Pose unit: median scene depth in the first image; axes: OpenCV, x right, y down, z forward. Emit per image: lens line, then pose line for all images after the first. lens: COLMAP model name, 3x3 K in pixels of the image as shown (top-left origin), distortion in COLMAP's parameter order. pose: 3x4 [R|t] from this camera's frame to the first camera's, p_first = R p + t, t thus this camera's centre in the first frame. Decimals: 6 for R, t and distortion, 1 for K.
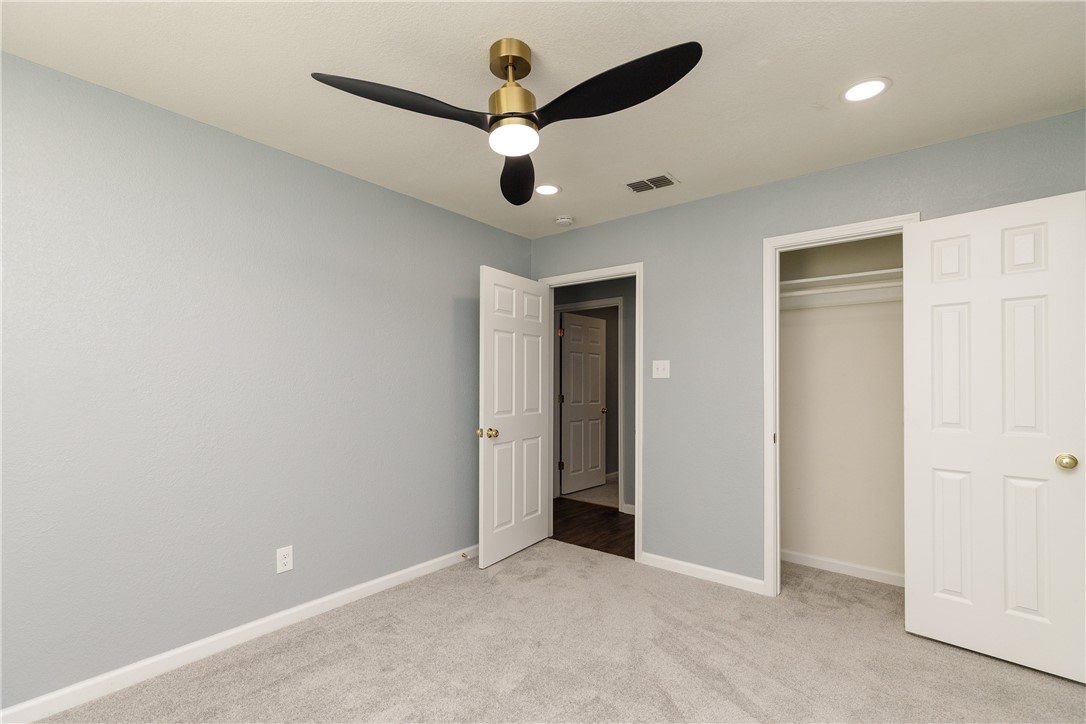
lens RADIAL K [[495.4, 0, 526.3], [0, 495.4, 372.3], [0, 0, 1]] dist [0.000245, -0.000435]
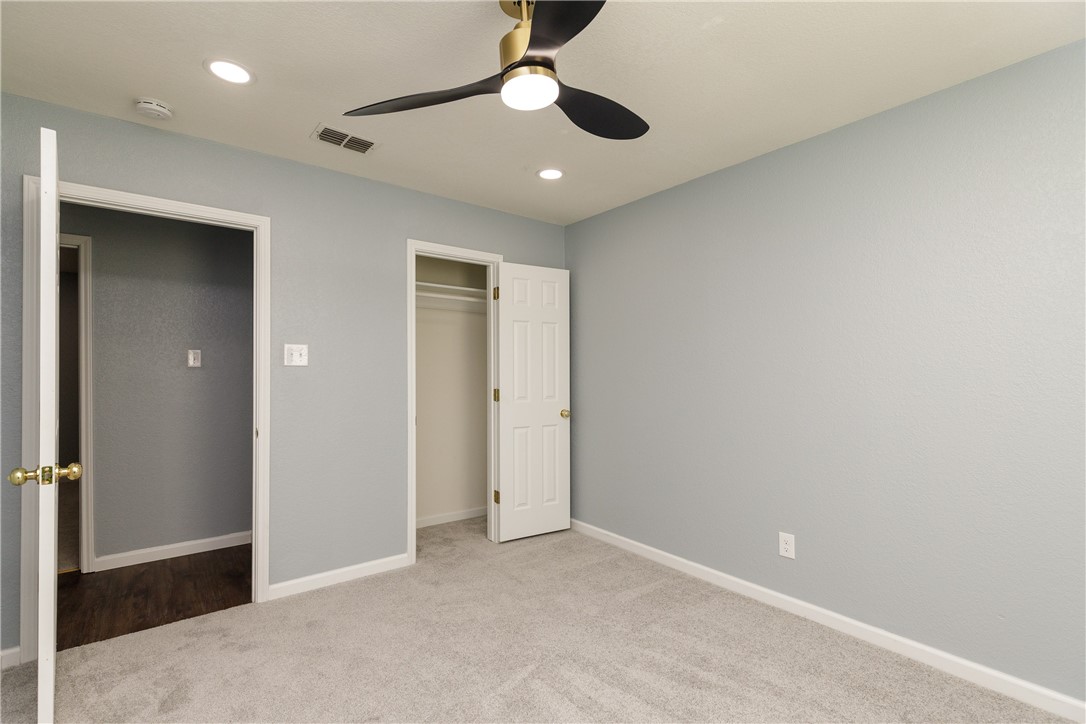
lens RADIAL K [[495.4, 0, 534.3], [0, 495.4, 367.0], [0, 0, 1]] dist [0.000245, -0.000435]
pose [[0.212962, 0.016754, 0.976917, -0.530363], [-0.013895, 0.999804, -0.014117, 0.024169], [-0.976962, -0.010568, 0.213153, 0.500886]]
